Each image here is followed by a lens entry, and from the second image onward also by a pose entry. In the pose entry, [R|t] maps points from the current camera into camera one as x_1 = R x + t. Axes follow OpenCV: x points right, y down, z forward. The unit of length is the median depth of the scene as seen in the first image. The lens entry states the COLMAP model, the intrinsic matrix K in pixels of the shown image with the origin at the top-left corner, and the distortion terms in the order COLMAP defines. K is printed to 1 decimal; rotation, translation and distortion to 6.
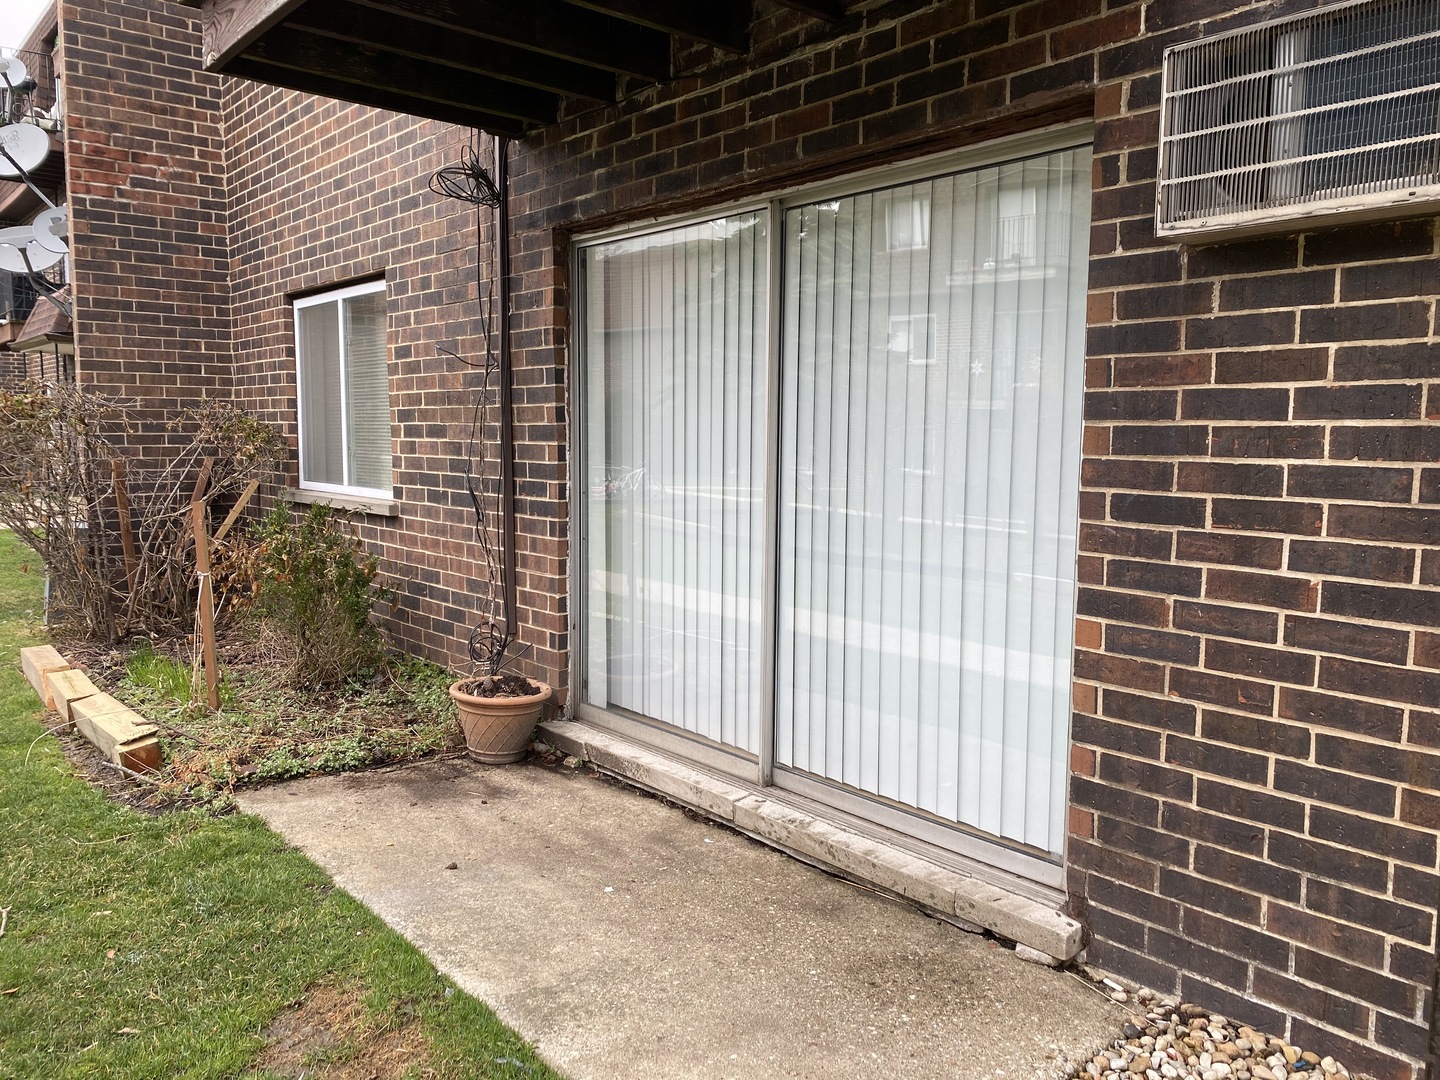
lens RADIAL K [[1088.0, 0, 722.2], [0, 1088.0, 542.7], [0, 0, 1]] dist [0.048092, -0.099790]
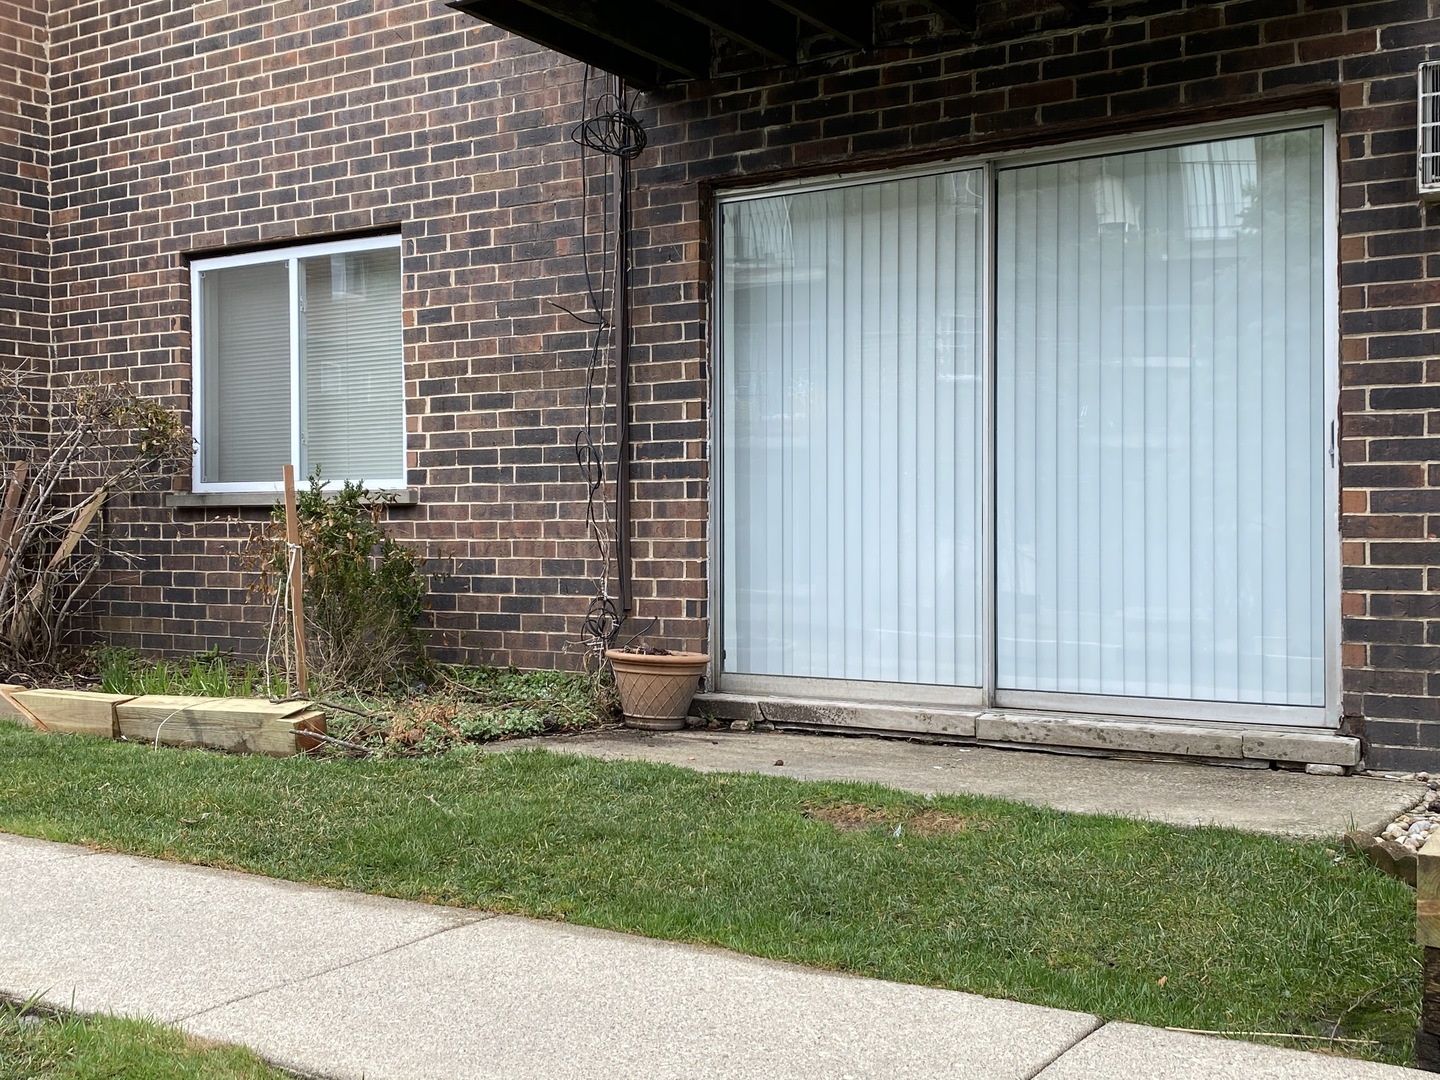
lens RADIAL K [[1565.9, 0, 720.0], [0, 1565.9, 540.0], [0, 0, 1]] dist [0.127795, -0.338488]
pose [[0.955865, -0.013943, 0.293476, -0.658590], [0.041338, 0.995319, -0.087353, 0.186847], [-0.290884, 0.095629, 0.951967, -0.385082]]
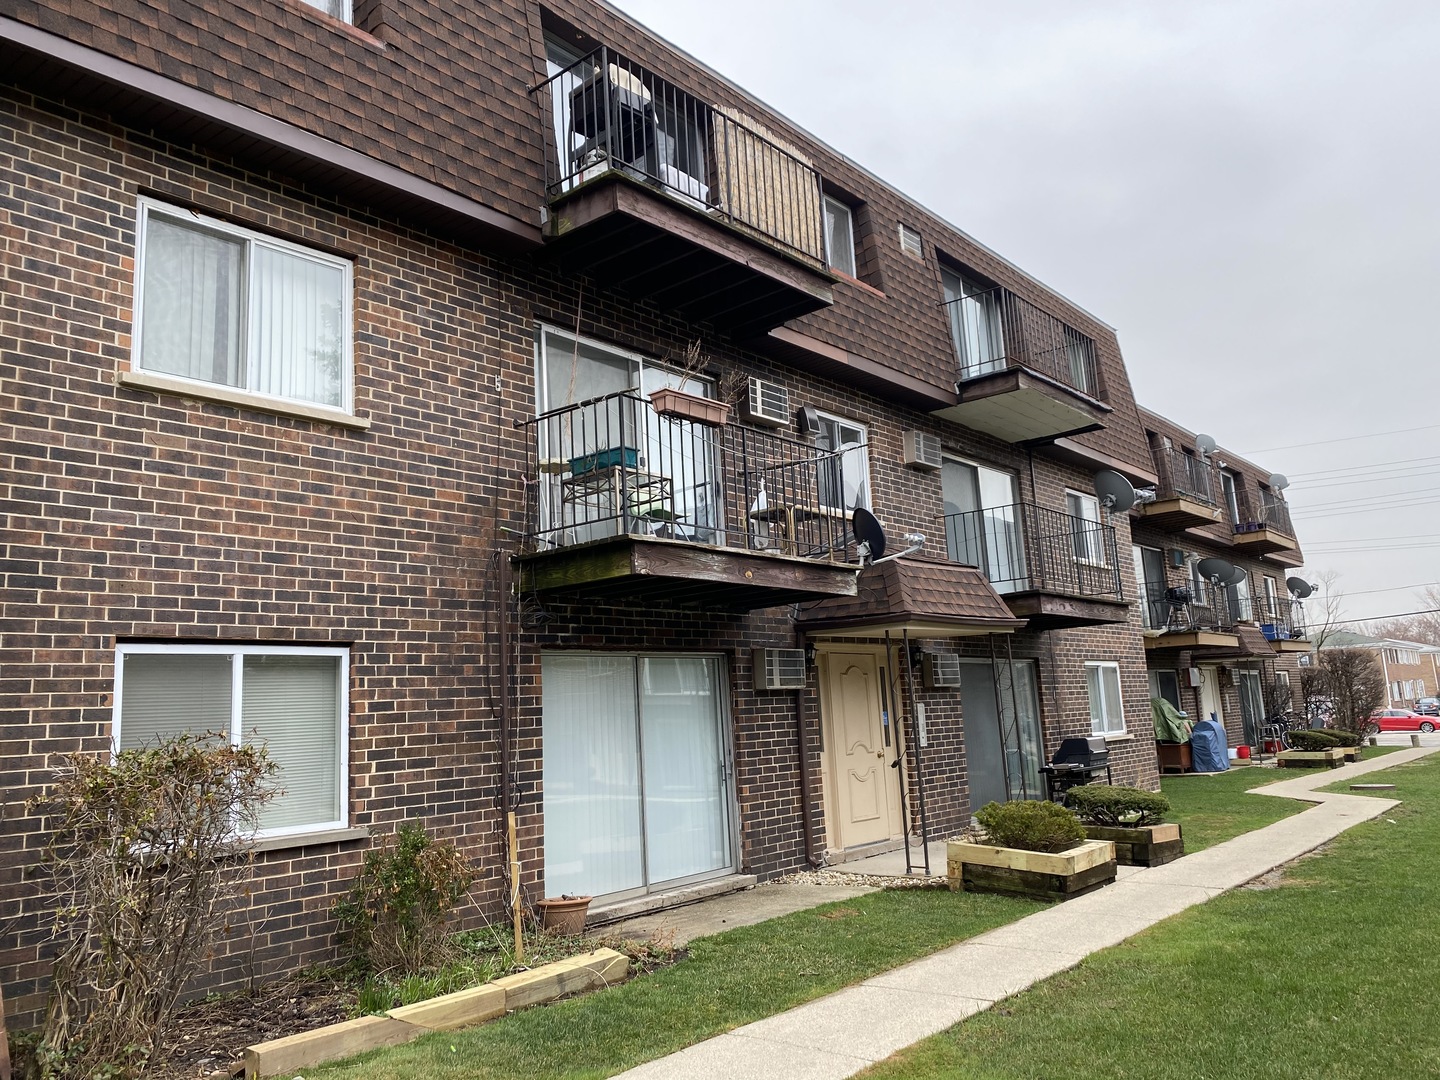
lens RADIAL K [[1088.0, 0, 722.2], [0, 1088.0, 542.7], [0, 0, 1]] dist [0.048092, -0.099790]
pose [[-0.161877, 0.158442, 0.974008, -2.474806], [0.154770, 0.978887, -0.133513, -0.187977], [-0.974598, 0.129134, -0.182981, 1.198246]]
